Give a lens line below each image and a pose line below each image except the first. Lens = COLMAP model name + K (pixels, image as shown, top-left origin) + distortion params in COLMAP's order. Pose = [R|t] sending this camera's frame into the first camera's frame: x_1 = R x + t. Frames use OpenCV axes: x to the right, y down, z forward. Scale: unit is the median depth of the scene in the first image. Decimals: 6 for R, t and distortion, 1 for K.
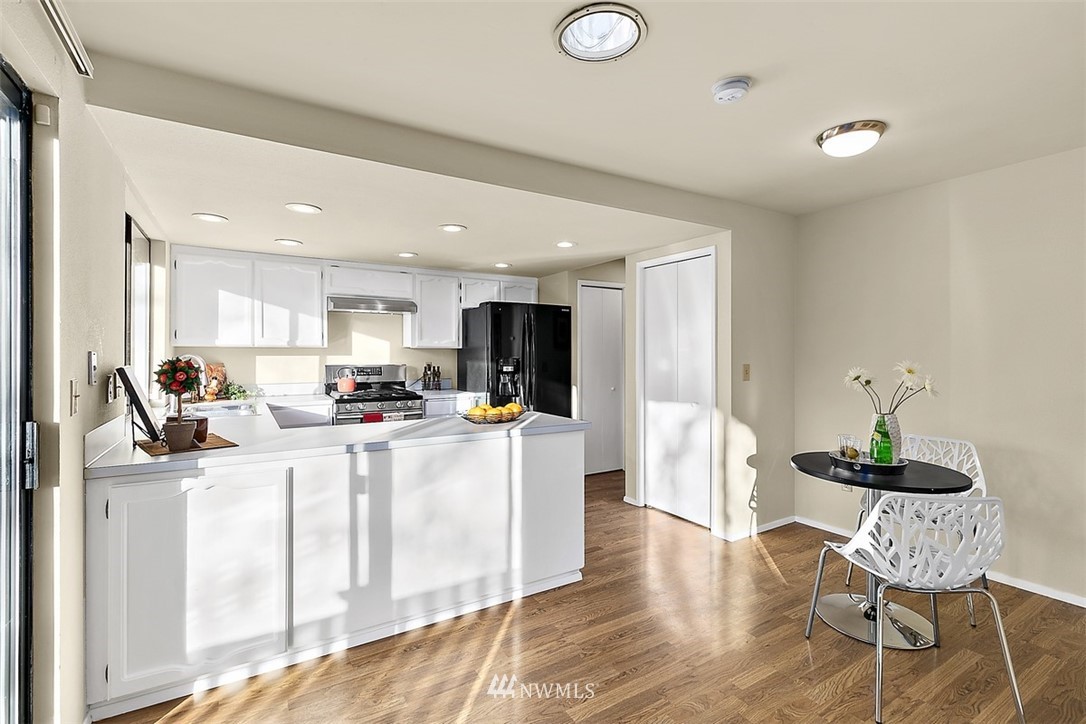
lens RADIAL K [[502.6, 0, 543.6], [0, 502.6, 357.8], [0, 0, 1]] dist [-0.025359, -0.000141]
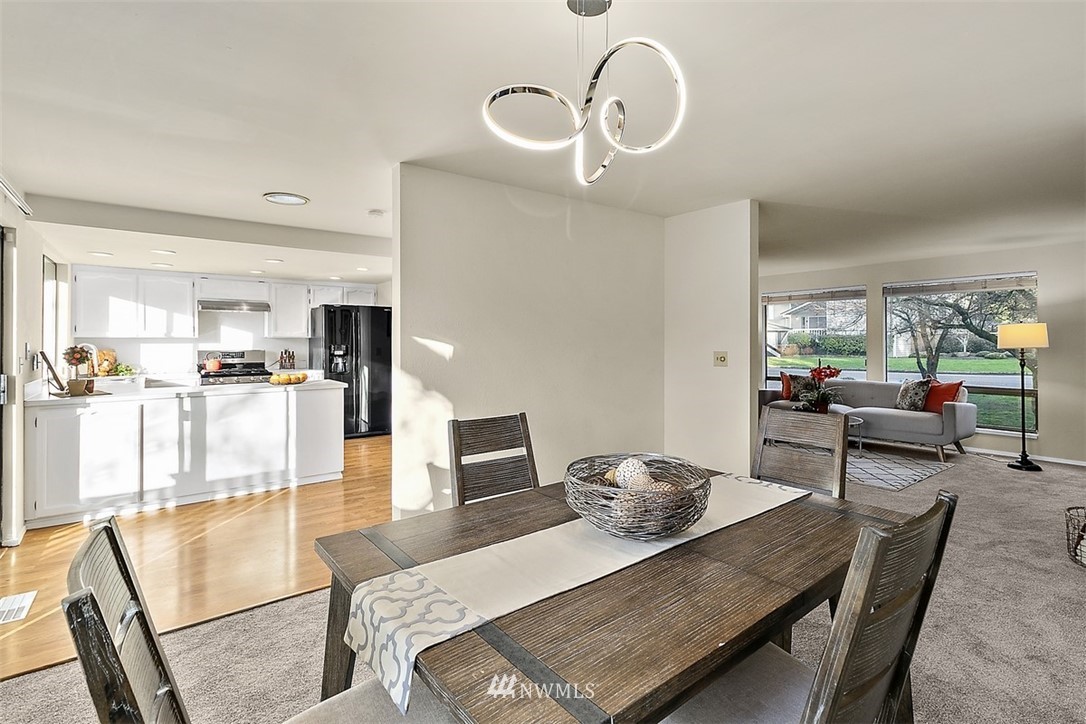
lens RADIAL K [[503.7, 0, 542.4], [0, 503.7, 340.9], [0, 0, 1]] dist [-0.000906, -0.012414]
pose [[0.994059, -0.001851, 0.108824, 0.397865], [0.002492, 0.999980, -0.005759, -0.001681], [-0.108811, 0.005996, 0.994044, -0.522613]]
